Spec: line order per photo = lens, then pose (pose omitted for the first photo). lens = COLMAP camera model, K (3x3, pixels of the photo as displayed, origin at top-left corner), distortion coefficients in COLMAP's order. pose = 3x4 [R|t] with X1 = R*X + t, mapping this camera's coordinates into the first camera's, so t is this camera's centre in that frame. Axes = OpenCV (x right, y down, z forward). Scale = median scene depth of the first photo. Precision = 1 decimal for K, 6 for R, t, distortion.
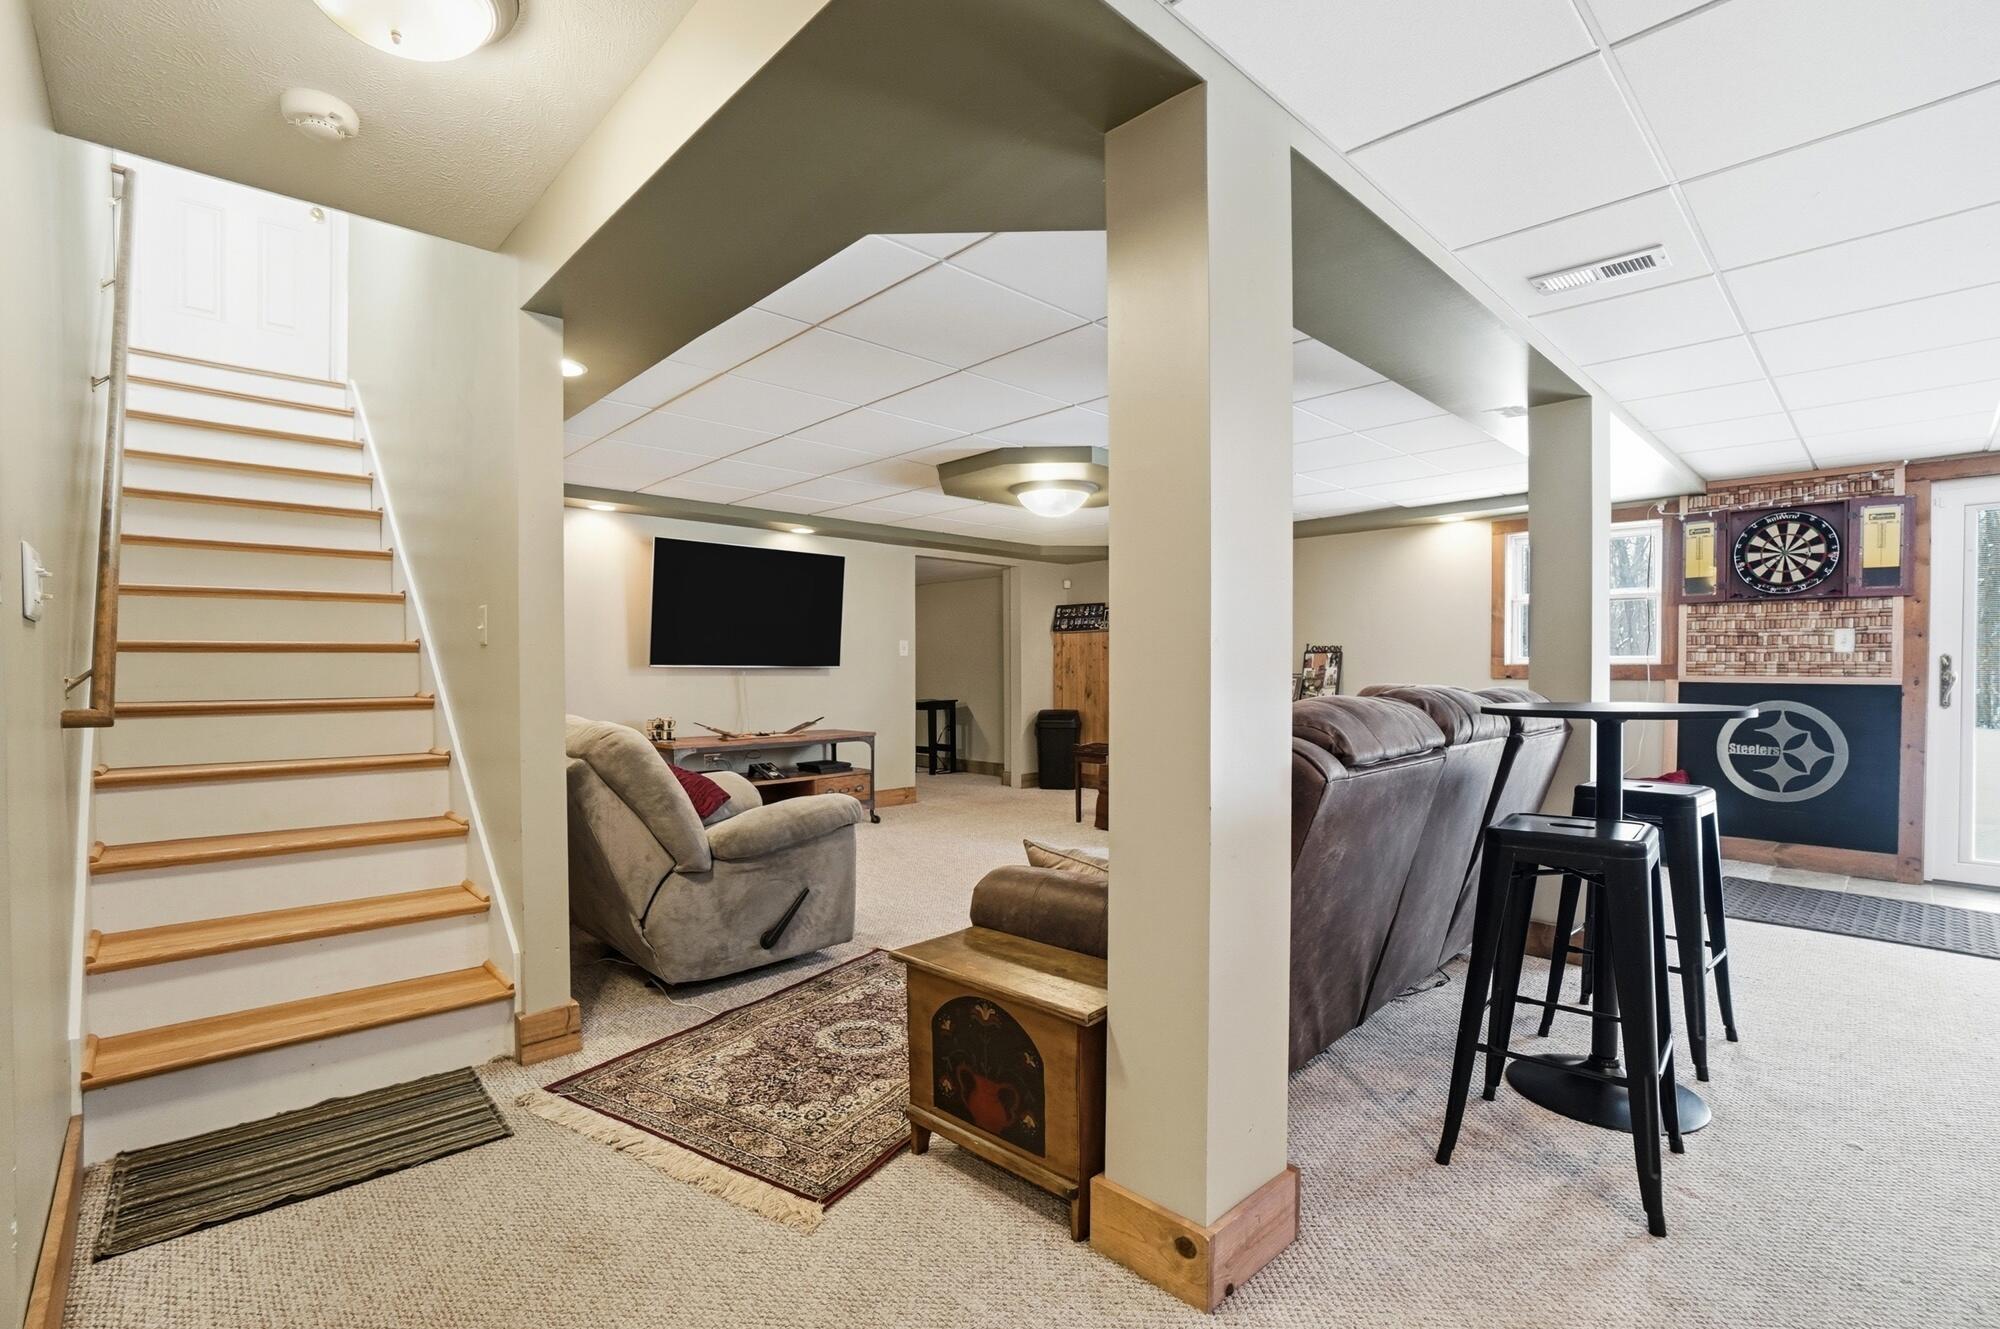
lens RADIAL K [[887.2, 0, 995.1], [0, 887.2, 678.7], [0, 0, 1]] dist [-0.067775, 0.022237]
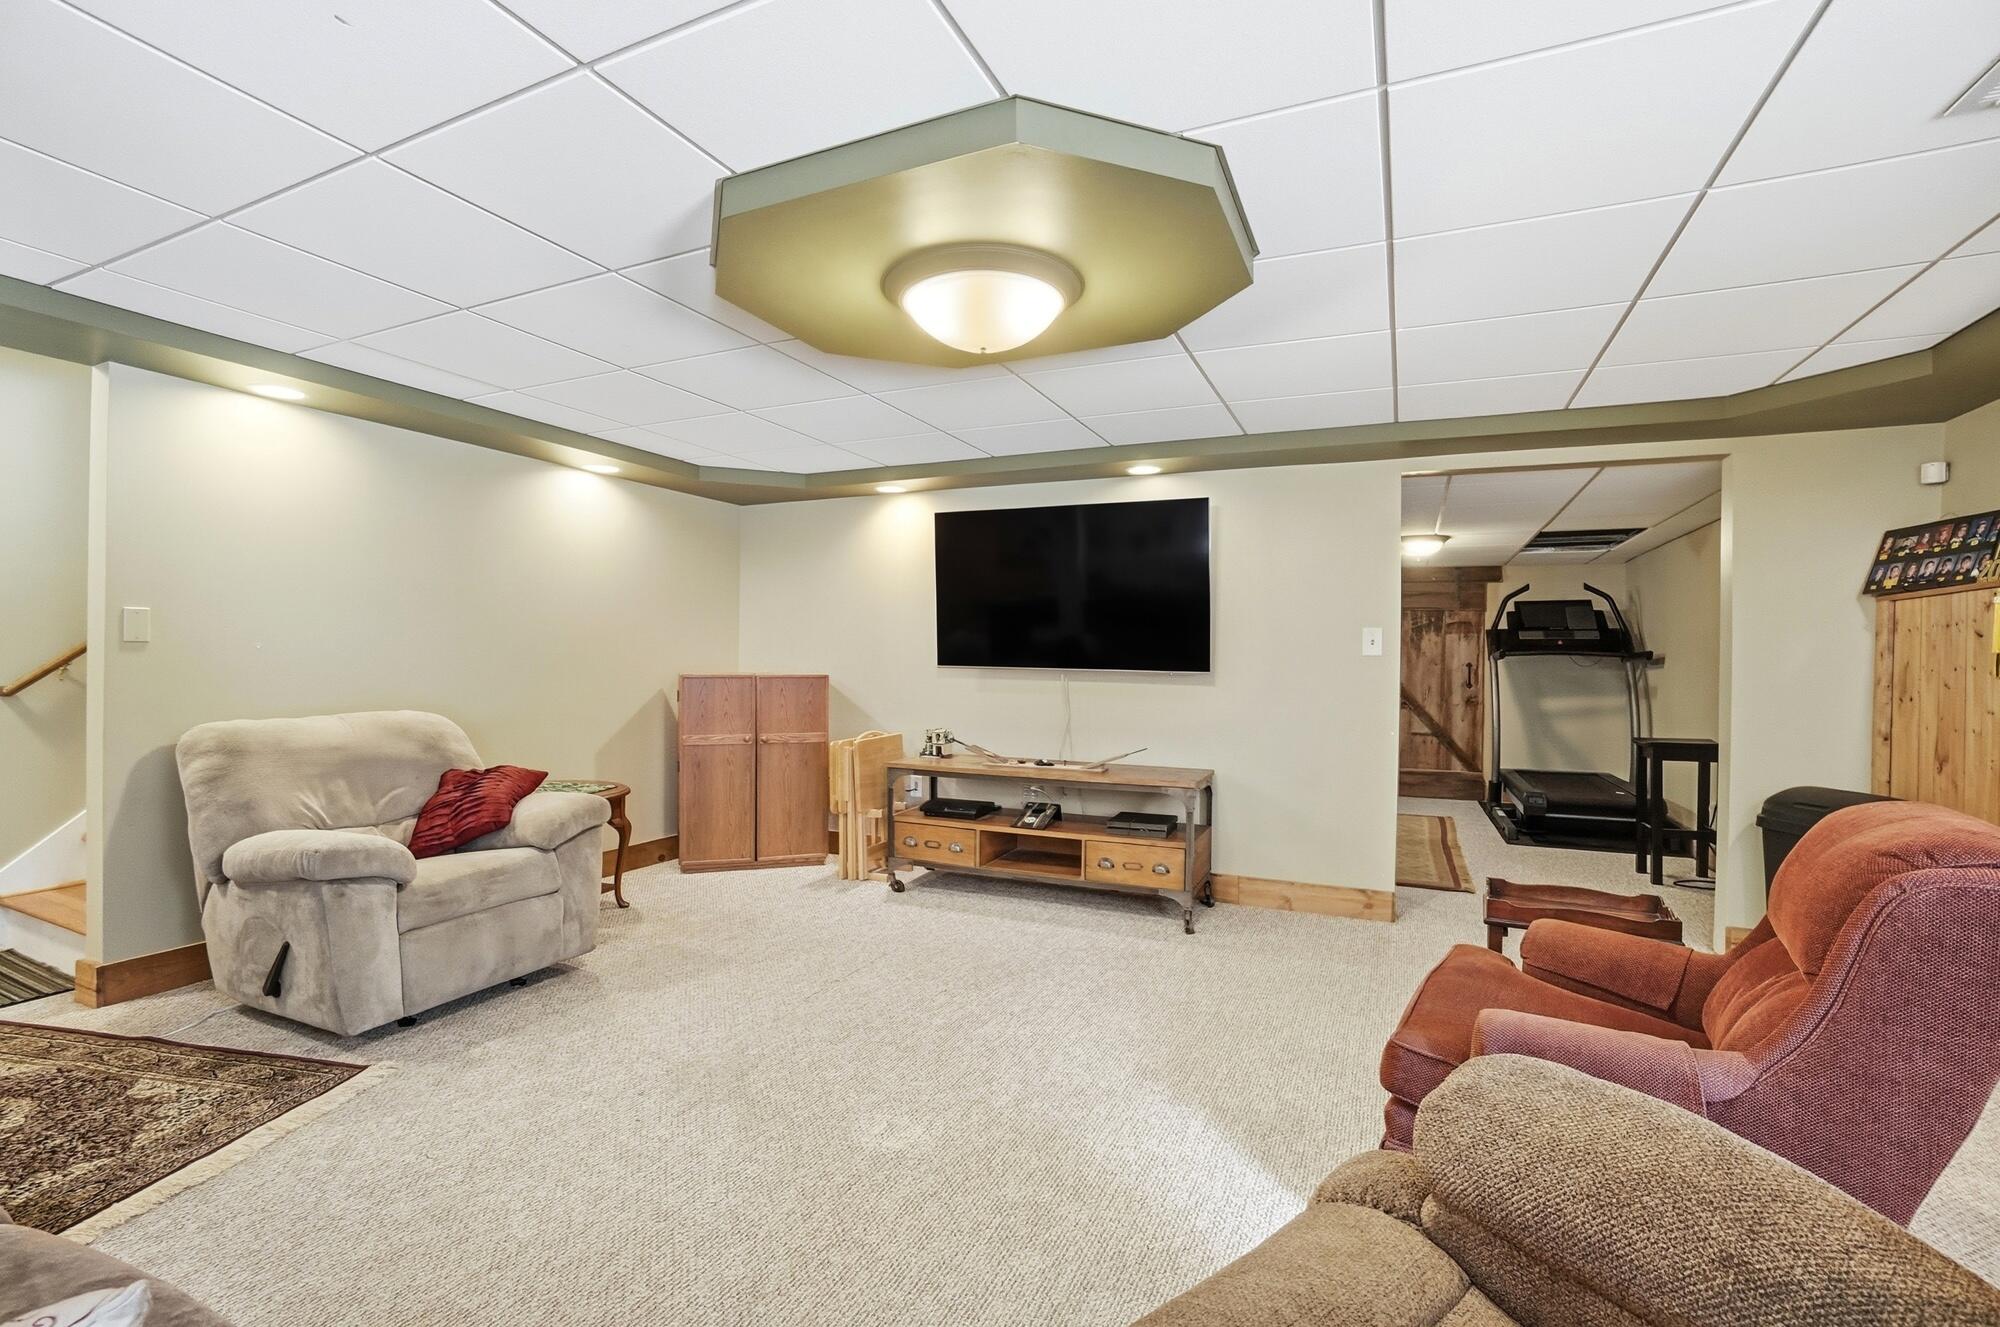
lens RADIAL K [[887.2, 0, 995.1], [0, 887.2, 677.7], [0, 0, 1]] dist [-0.067775, 0.022237]
pose [[0.370380, 0.025062, -0.928542, 0.354356], [-0.026104, 0.999522, 0.016565, -0.015885], [0.928513, 0.018103, 0.370857, 0.625596]]
